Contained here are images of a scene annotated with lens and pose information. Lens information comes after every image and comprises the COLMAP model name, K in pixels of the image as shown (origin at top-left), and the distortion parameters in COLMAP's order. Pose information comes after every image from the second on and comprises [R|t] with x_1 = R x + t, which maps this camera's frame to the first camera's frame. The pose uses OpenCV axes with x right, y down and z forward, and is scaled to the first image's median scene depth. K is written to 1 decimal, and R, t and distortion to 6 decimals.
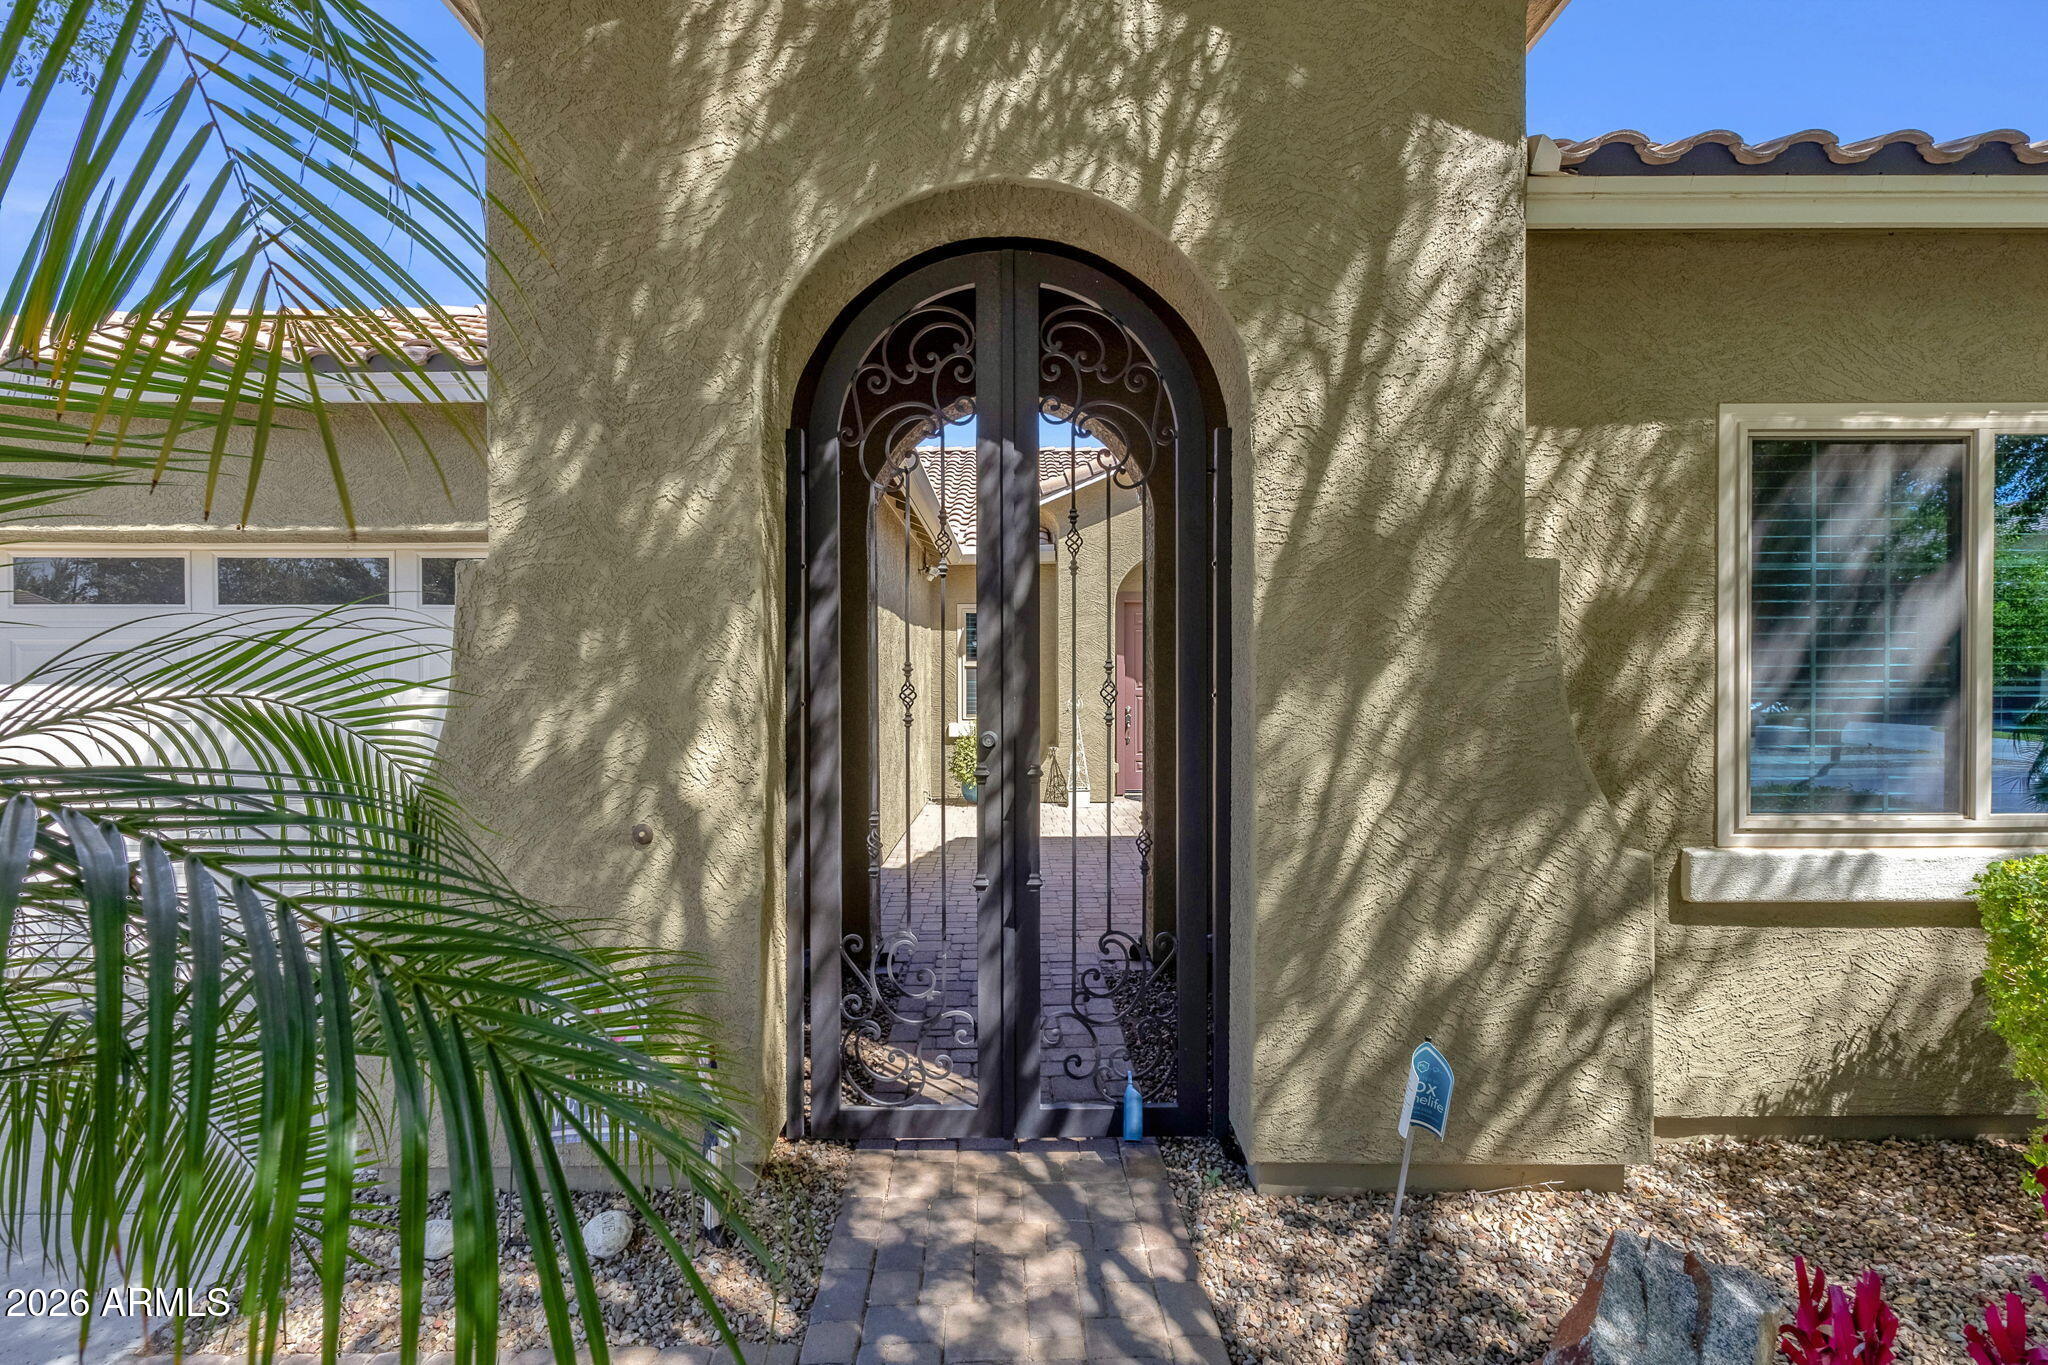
lens RADIAL K [[943.8, 0, 1023.0], [0, 943.8, 684.3], [0, 0, 1]] dist [0.000113, 0.000064]
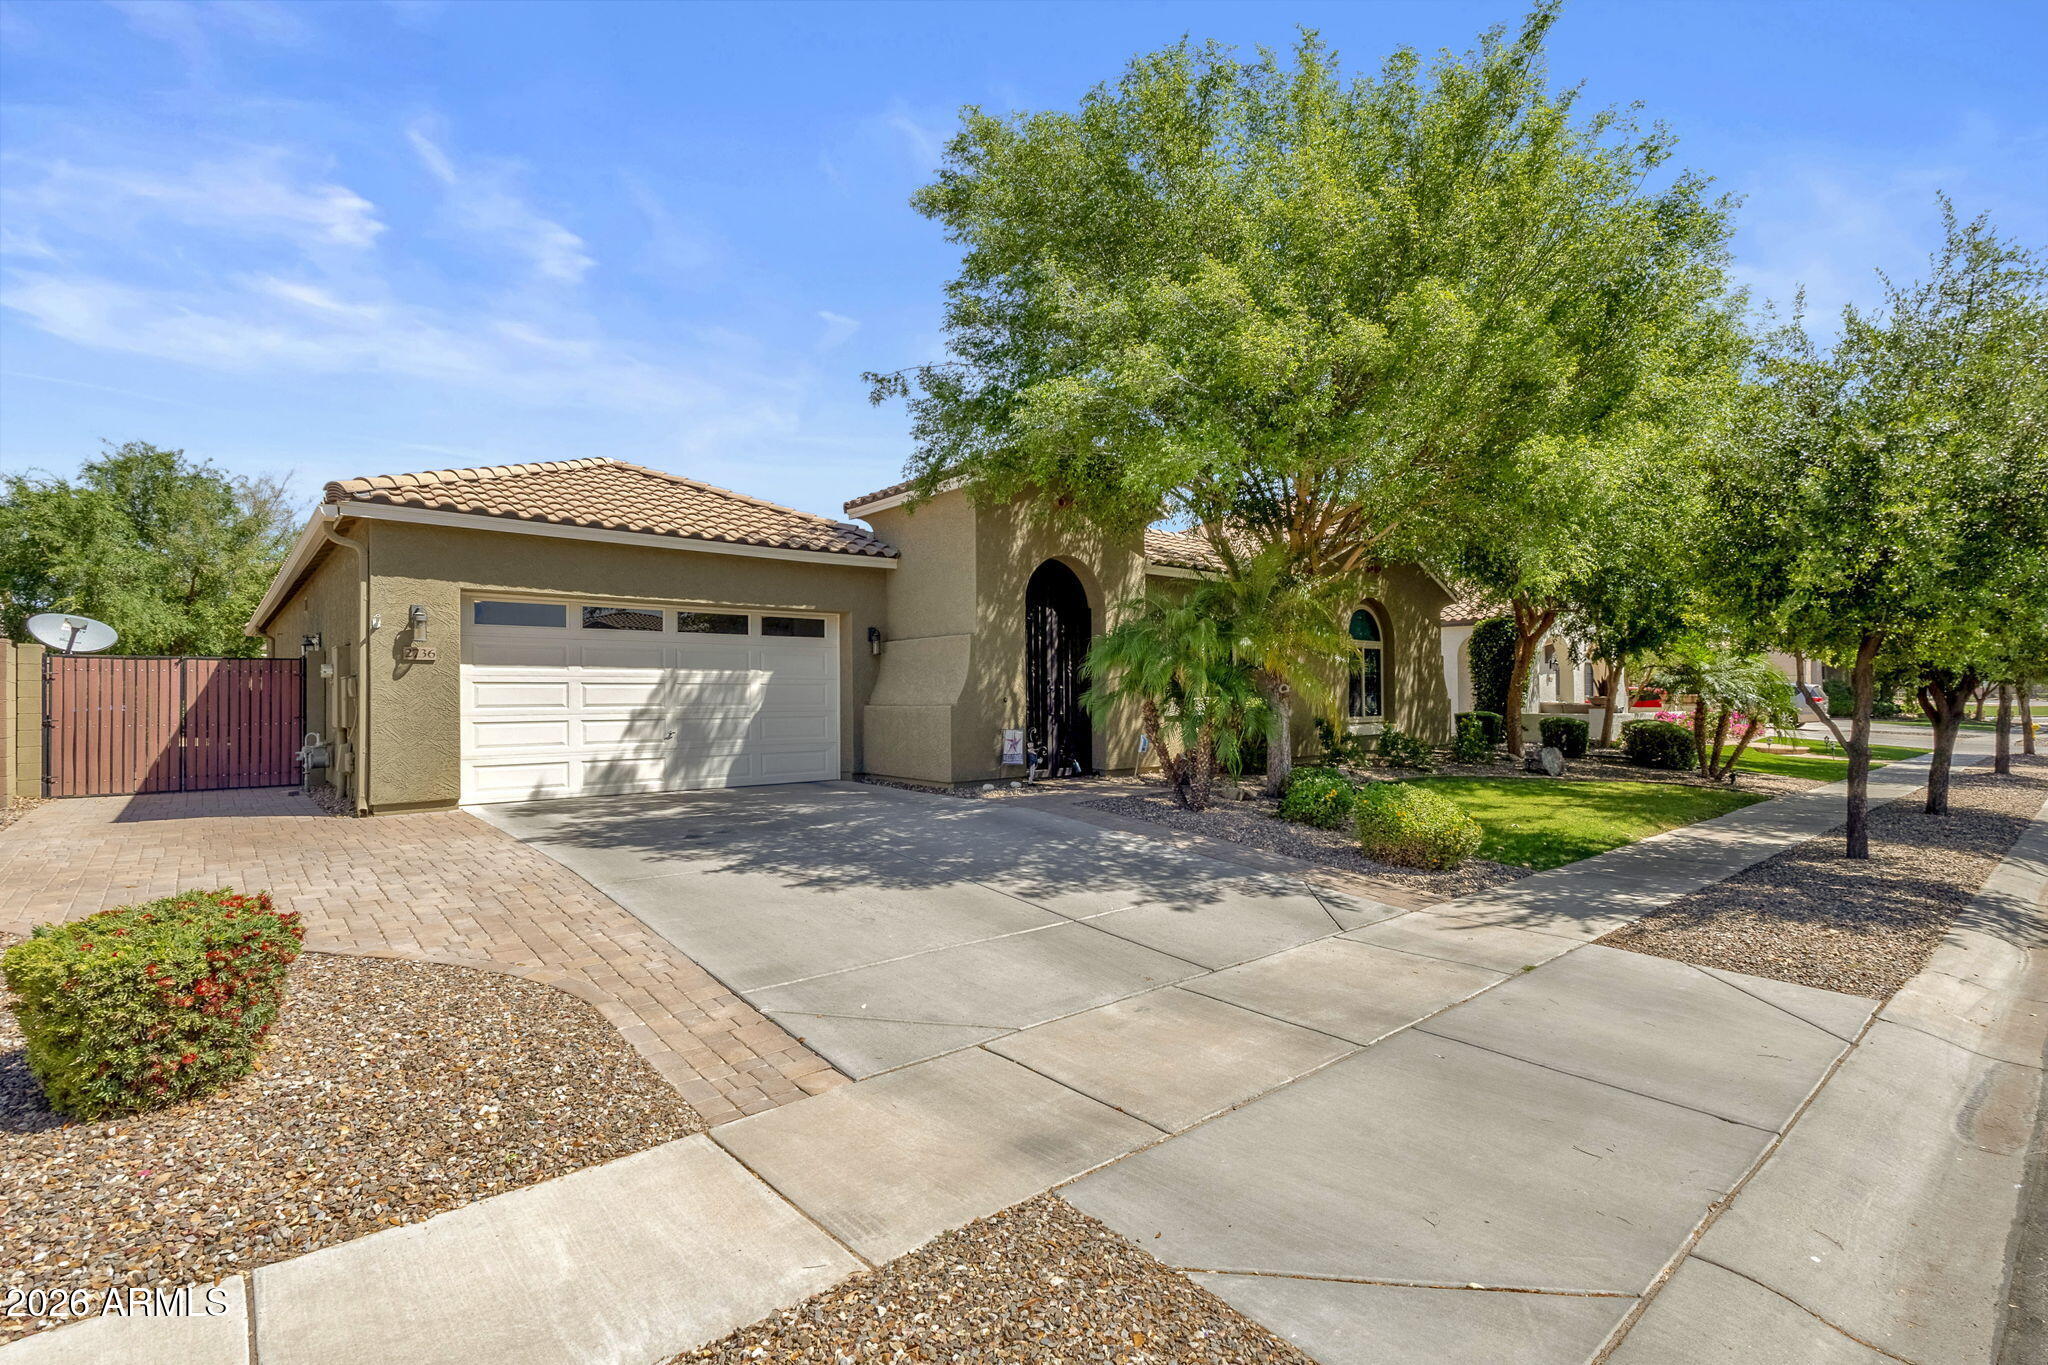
lens RADIAL K [[943.8, 0, 1024.2], [0, 943.8, 679.2], [0, 0, 1]] dist [0.000113, 0.000064]
pose [[0.765016, 0.002049, 0.644008, -3.117252], [0.006827, 0.999913, -0.011291, 0.112424], [-0.643975, 0.013034, 0.764936, -2.350418]]
